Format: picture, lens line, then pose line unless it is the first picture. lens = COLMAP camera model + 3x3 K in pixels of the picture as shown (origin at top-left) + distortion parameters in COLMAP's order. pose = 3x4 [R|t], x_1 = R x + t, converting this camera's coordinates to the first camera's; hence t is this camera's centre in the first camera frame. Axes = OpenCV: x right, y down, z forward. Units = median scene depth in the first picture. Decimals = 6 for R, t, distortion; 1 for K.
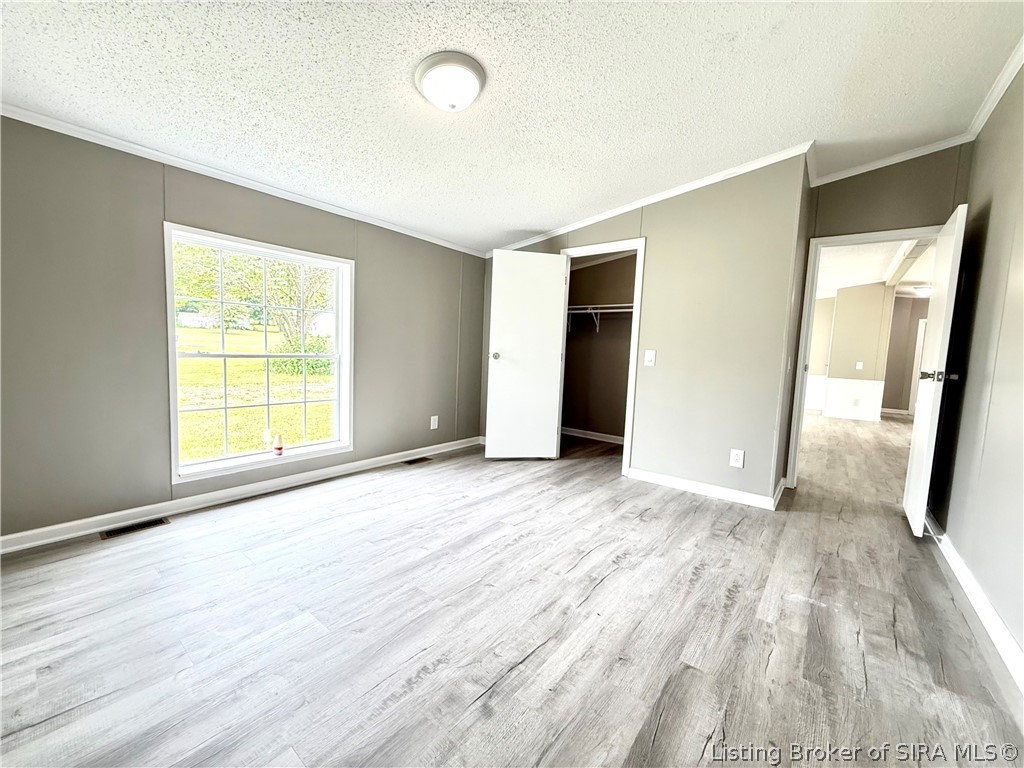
lens RADIAL K [[408.2, 0, 510.3], [0, 408.2, 383.7], [0, 0, 1]] dist [-0.000095, 0.000208]
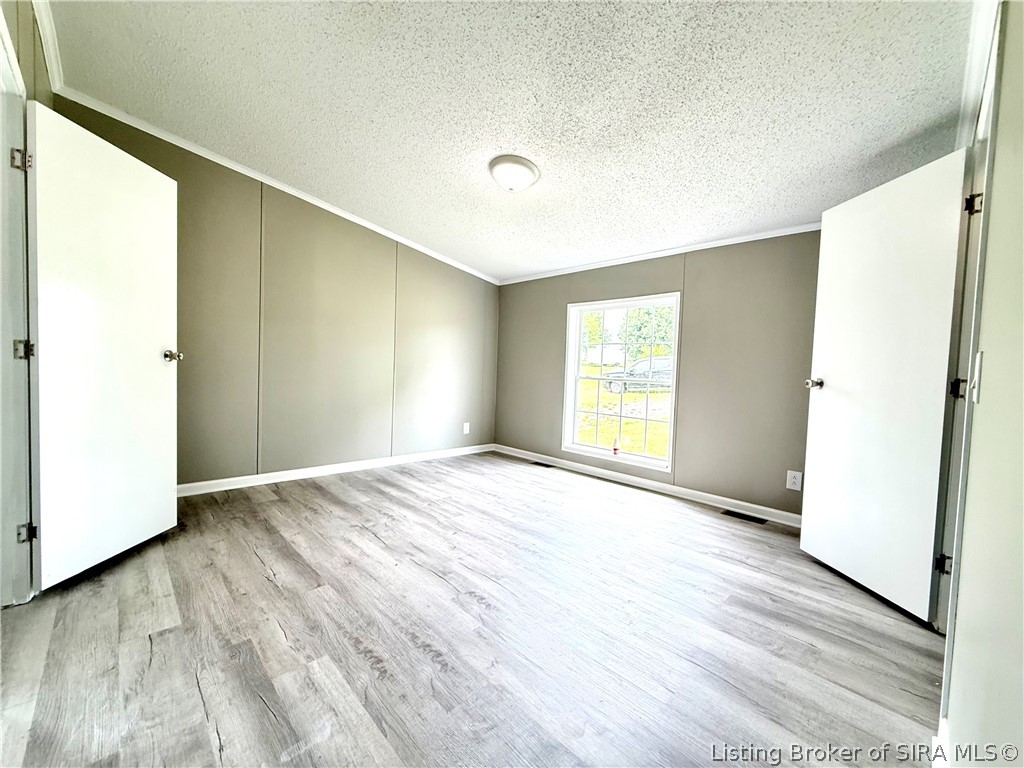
lens RADIAL K [[408.2, 0, 510.3], [0, 408.2, 383.7], [0, 0, 1]] dist [-0.000095, 0.000208]
pose [[-0.121509, -0.007814, -0.992560, 1.320099], [-0.127429, 0.991817, 0.007792, -0.032443], [0.984377, 0.127427, -0.121511, 1.330138]]
